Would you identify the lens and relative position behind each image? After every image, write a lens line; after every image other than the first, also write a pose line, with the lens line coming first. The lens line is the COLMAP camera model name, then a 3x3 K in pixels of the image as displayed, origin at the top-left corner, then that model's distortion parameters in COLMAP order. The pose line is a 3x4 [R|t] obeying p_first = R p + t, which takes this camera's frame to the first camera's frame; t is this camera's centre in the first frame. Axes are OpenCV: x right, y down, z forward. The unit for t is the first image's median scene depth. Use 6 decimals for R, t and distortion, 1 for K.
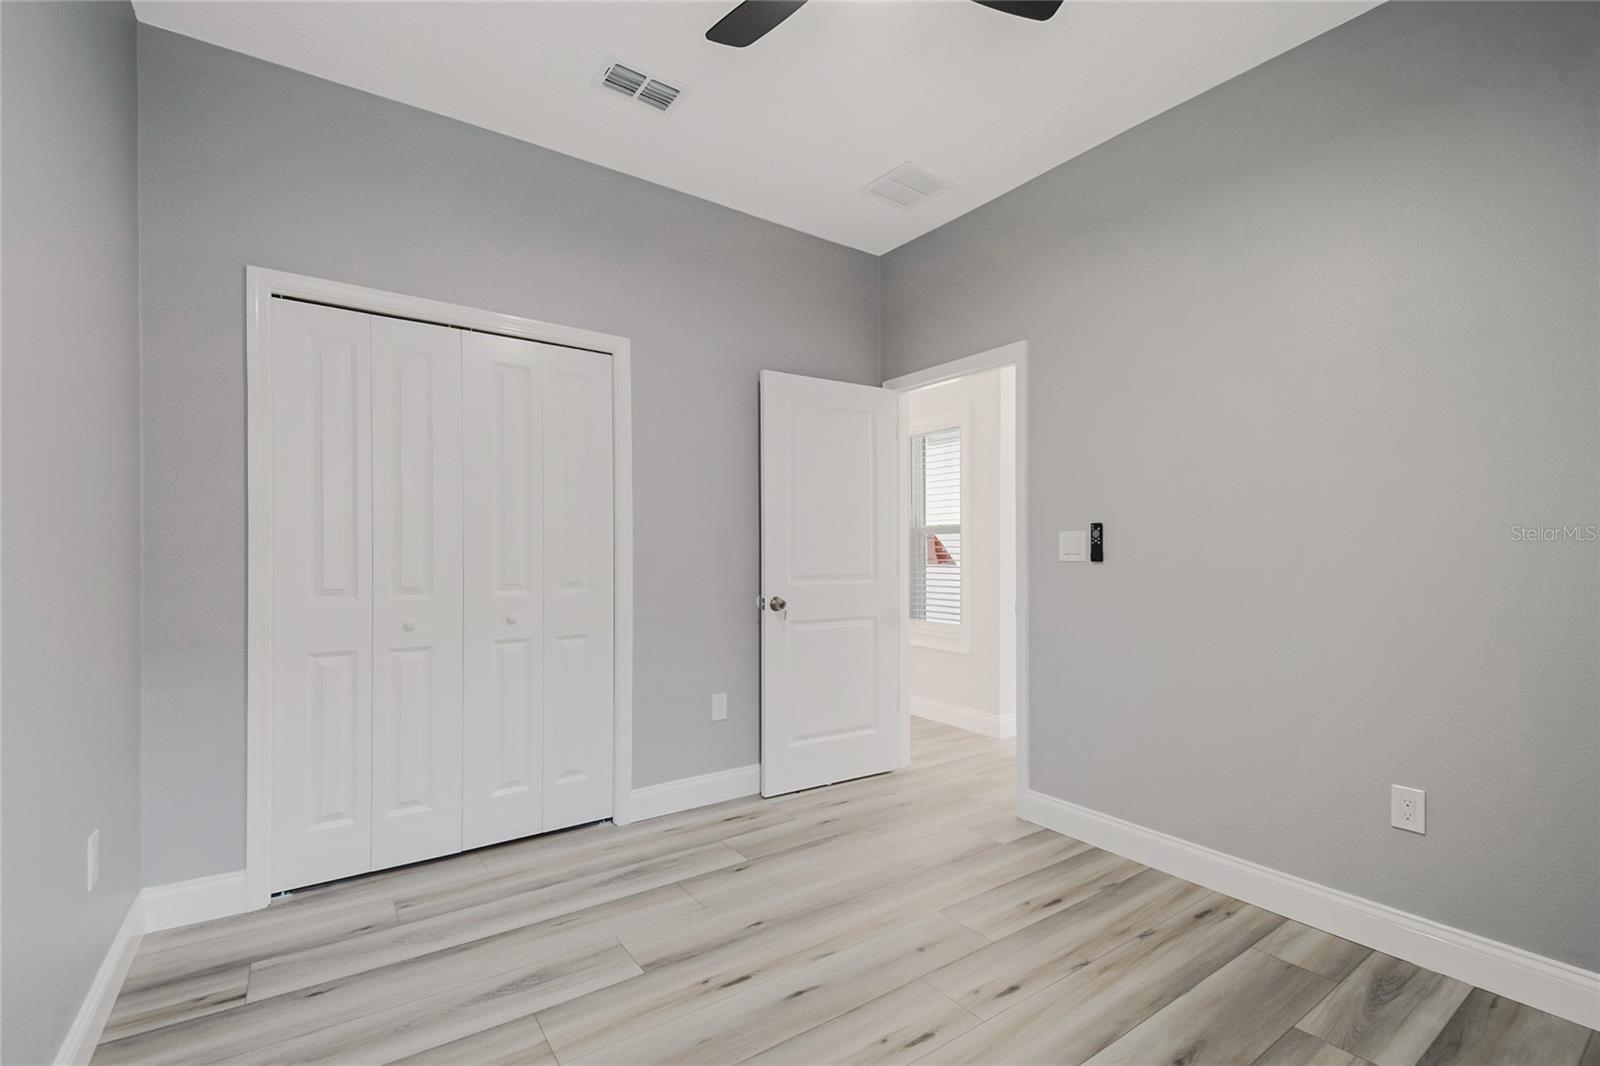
lens RADIAL K [[715.0, 0, 805.6], [0, 715.0, 559.8], [0, 0, 1]] dist [0.026849, -0.000353]
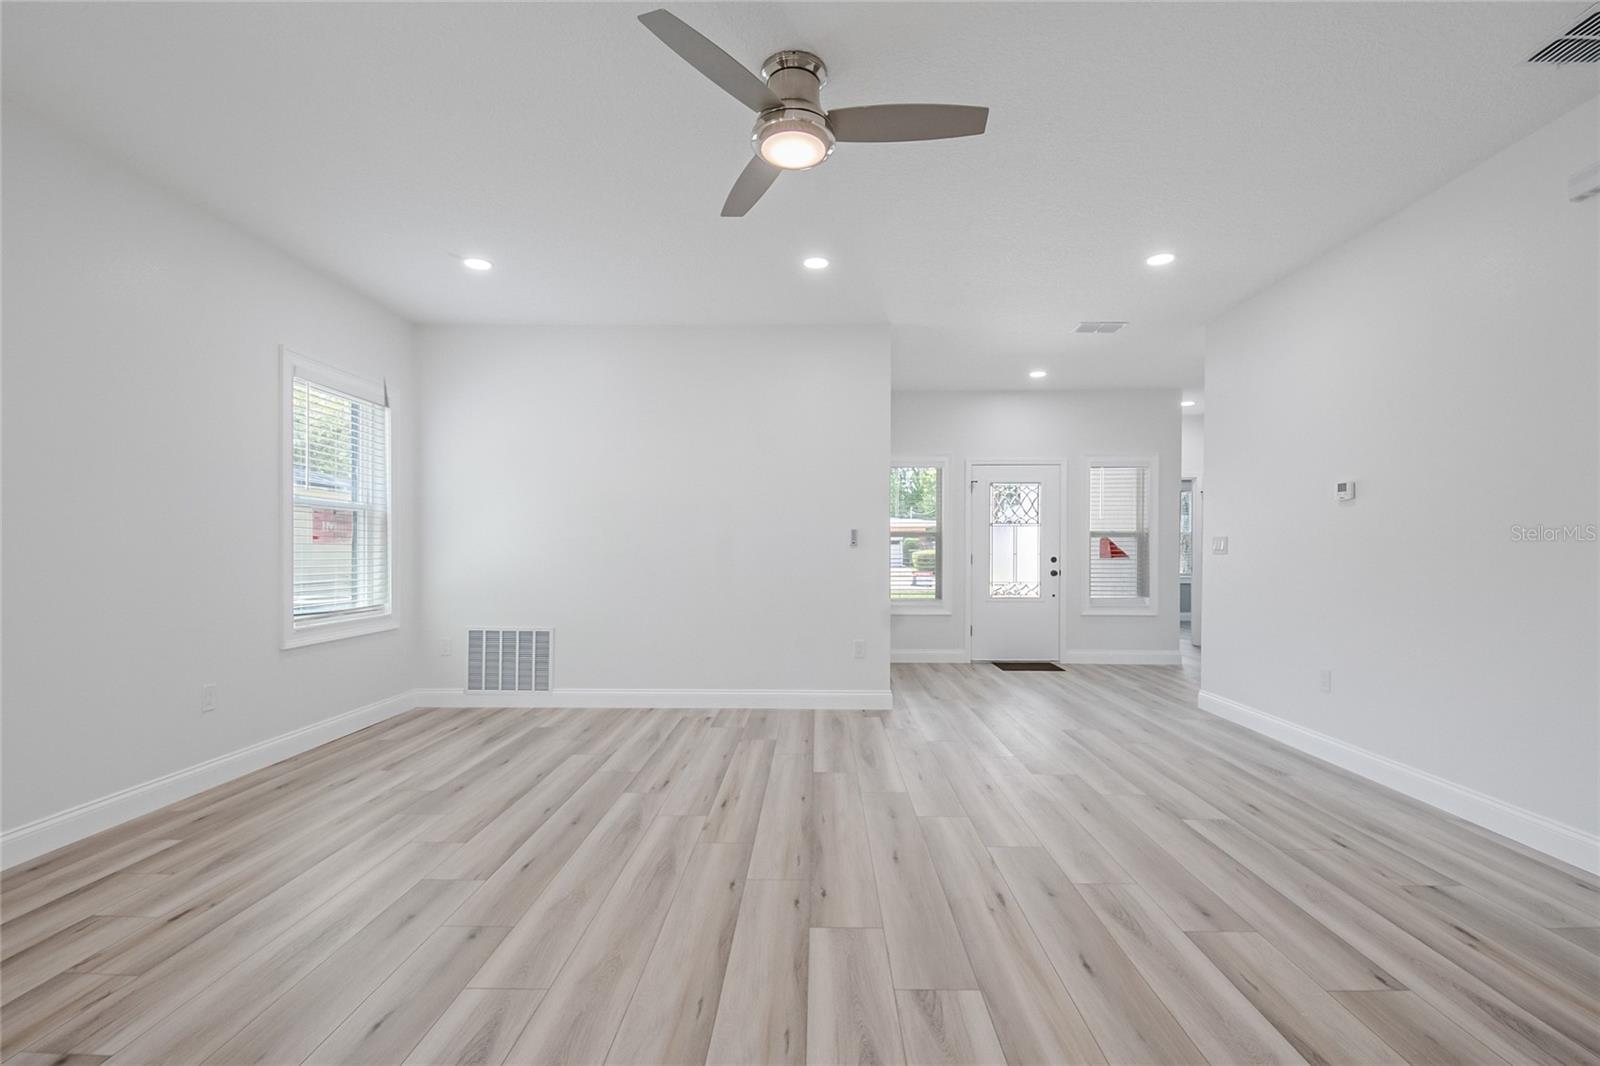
lens RADIAL K [[702.2, 0, 805.4], [0, 702.2, 542.2], [0, 0, 1]] dist [0.016383, -0.020496]
pose [[0.595150, -0.008347, 0.803571, -1.372288], [0.027155, 0.999584, -0.009729, -0.030098], [-0.803156, 0.027611, 0.595129, 0.666305]]
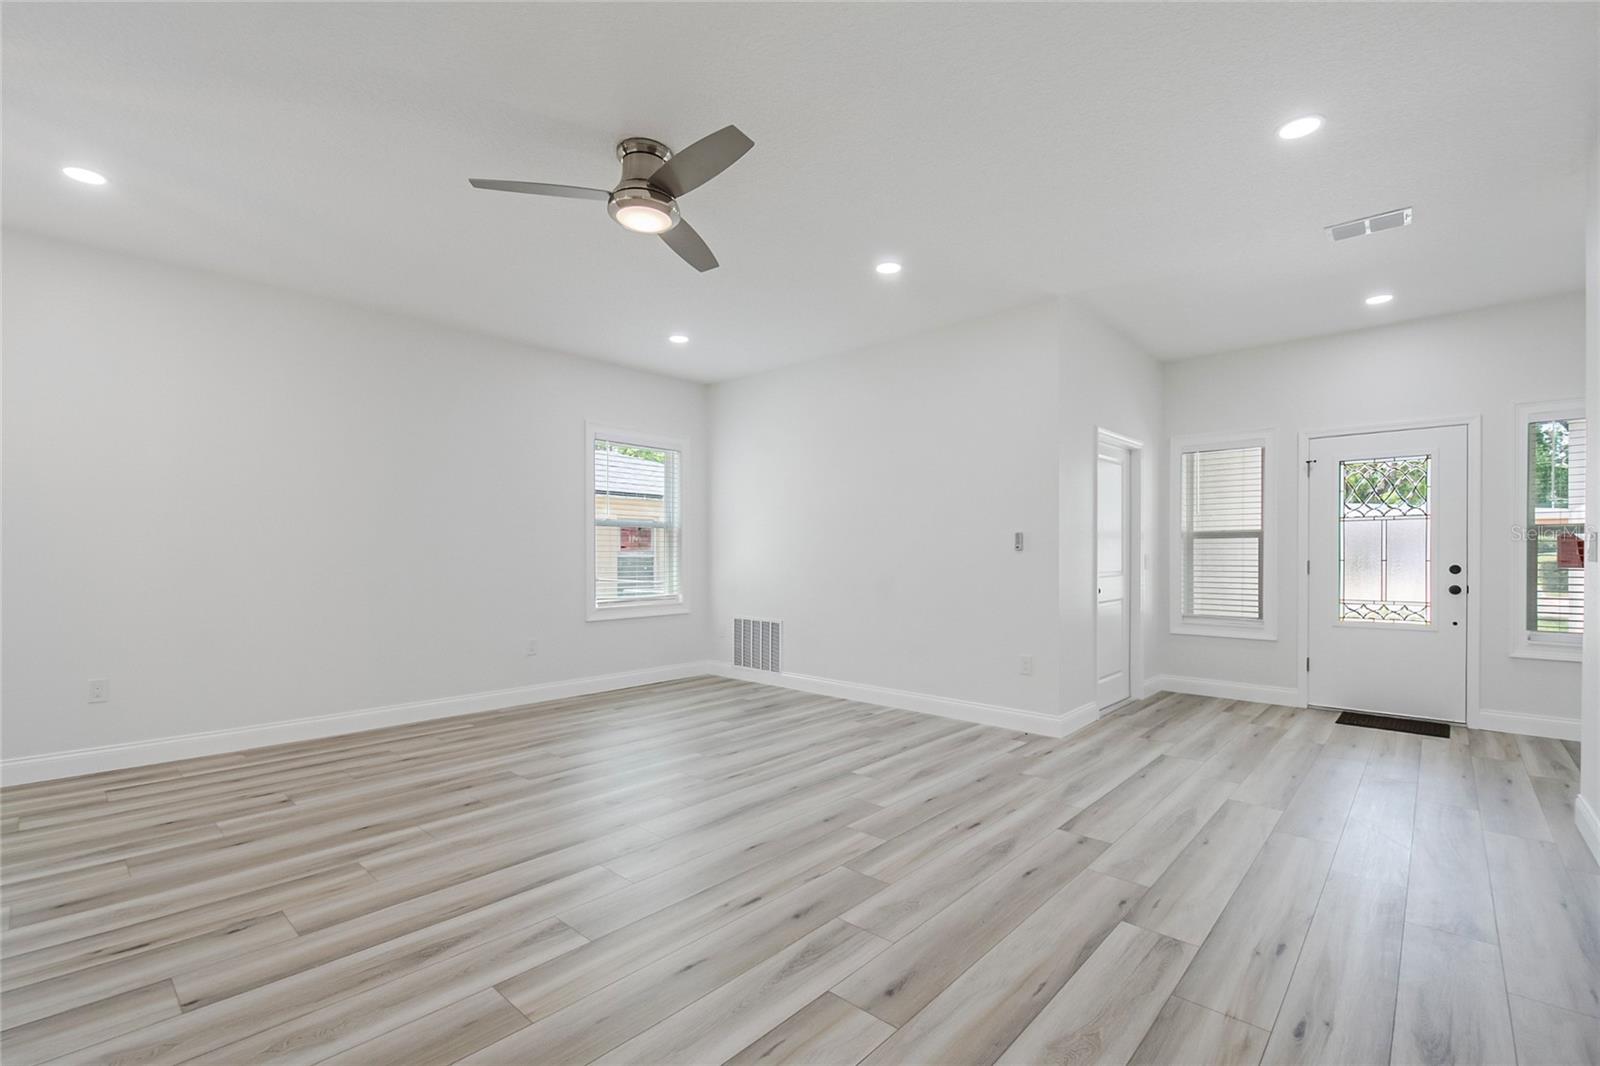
lens RADIAL K [[702.2, 0, 805.4], [0, 702.2, 542.2], [0, 0, 1]] dist [0.016383, -0.020496]
pose [[0.976971, -0.013141, 0.212967, -0.977010], [0.021127, 0.999155, -0.035268, -0.016759], [-0.212324, 0.038955, 0.976423, 0.367147]]
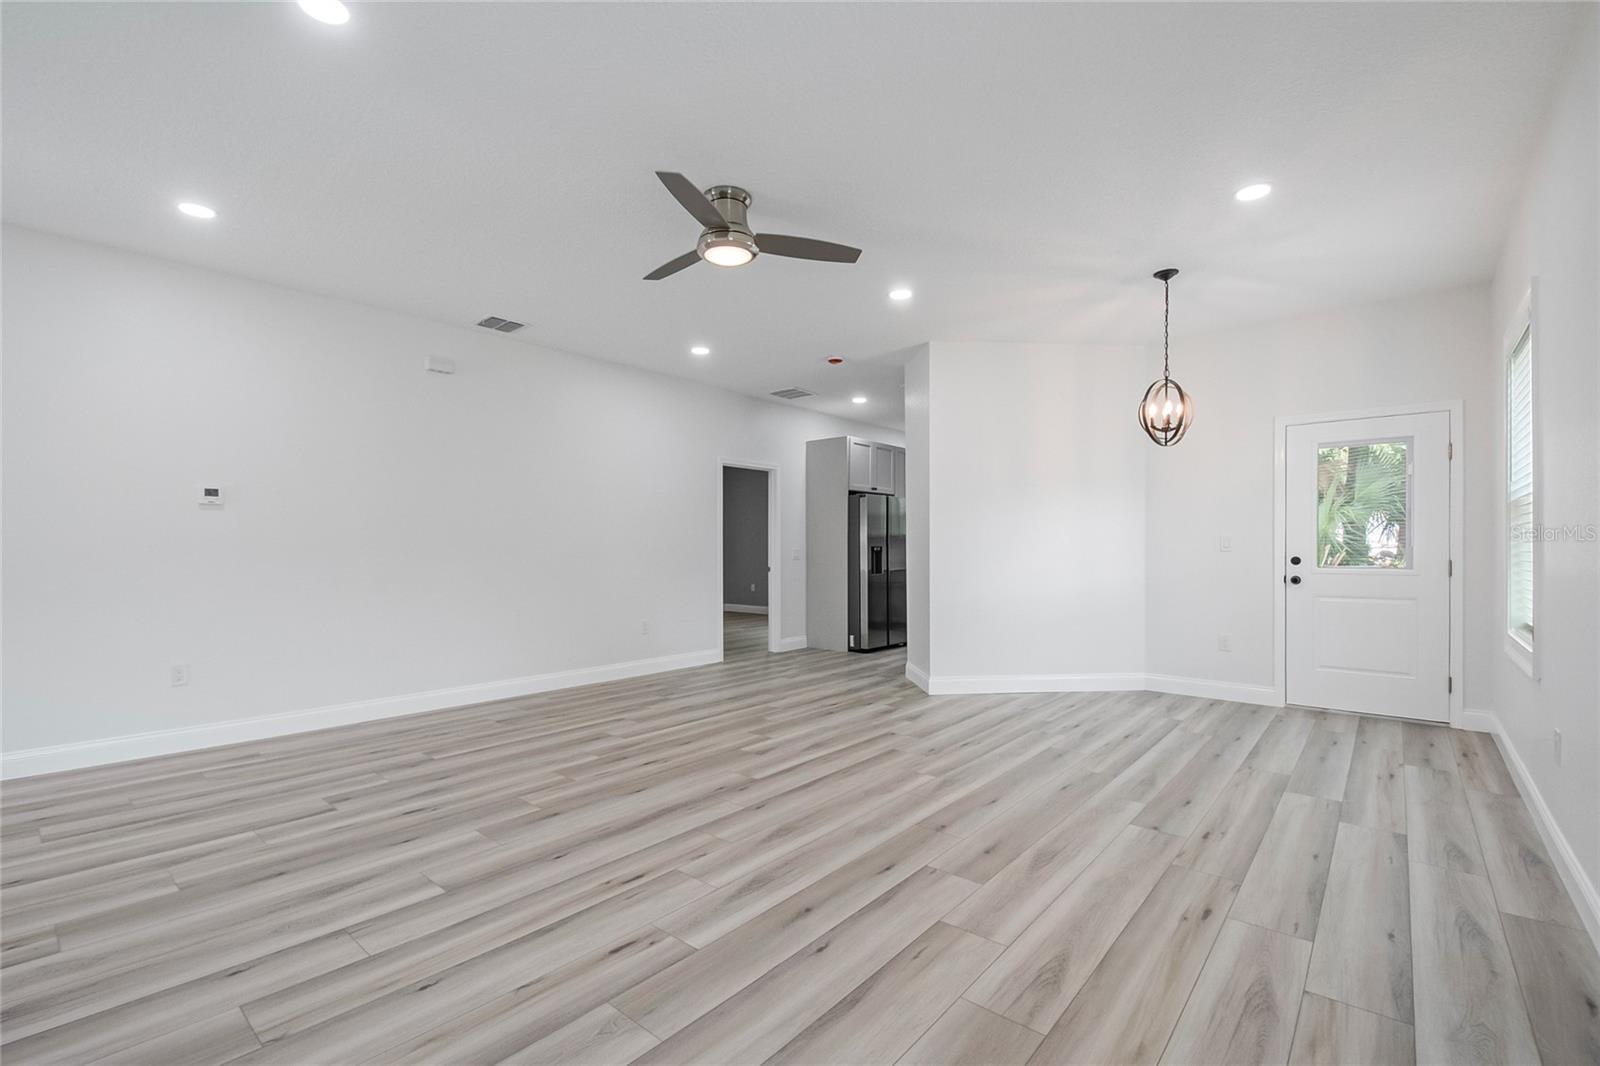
lens RADIAL K [[702.2, 0, 805.4], [0, 702.2, 542.2], [0, 0, 1]] dist [0.016383, -0.020496]
pose [[-0.968516, -0.018420, -0.248268, -0.885166], [-0.021553, 0.999719, 0.009909, -0.044026], [0.248016, 0.014948, -0.968641, 1.634882]]
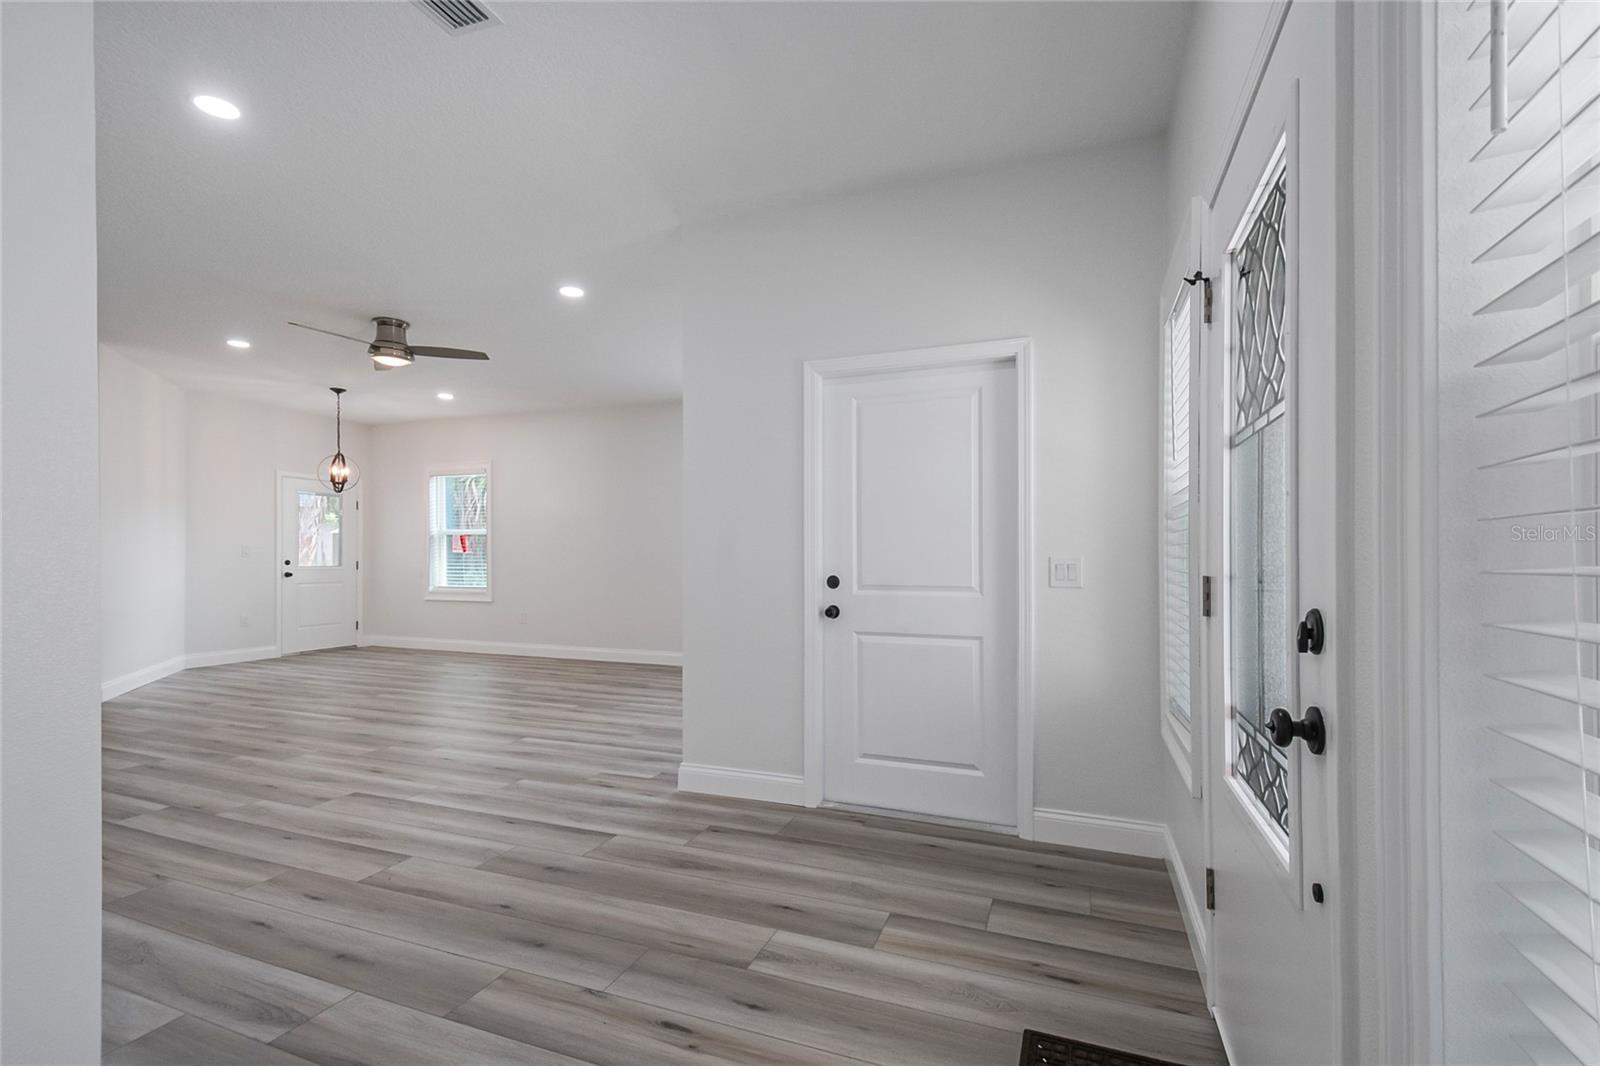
lens RADIAL K [[701.6, 0, 808.4], [0, 701.6, 560.2], [0, 0, 1]] dist [0.027039, -0.026761]
pose [[0.564054, -0.009999, -0.825678, 0.191346], [-0.012369, 0.999712, -0.020556, -0.008584], [0.825646, 0.021807, 0.563768, 0.891615]]
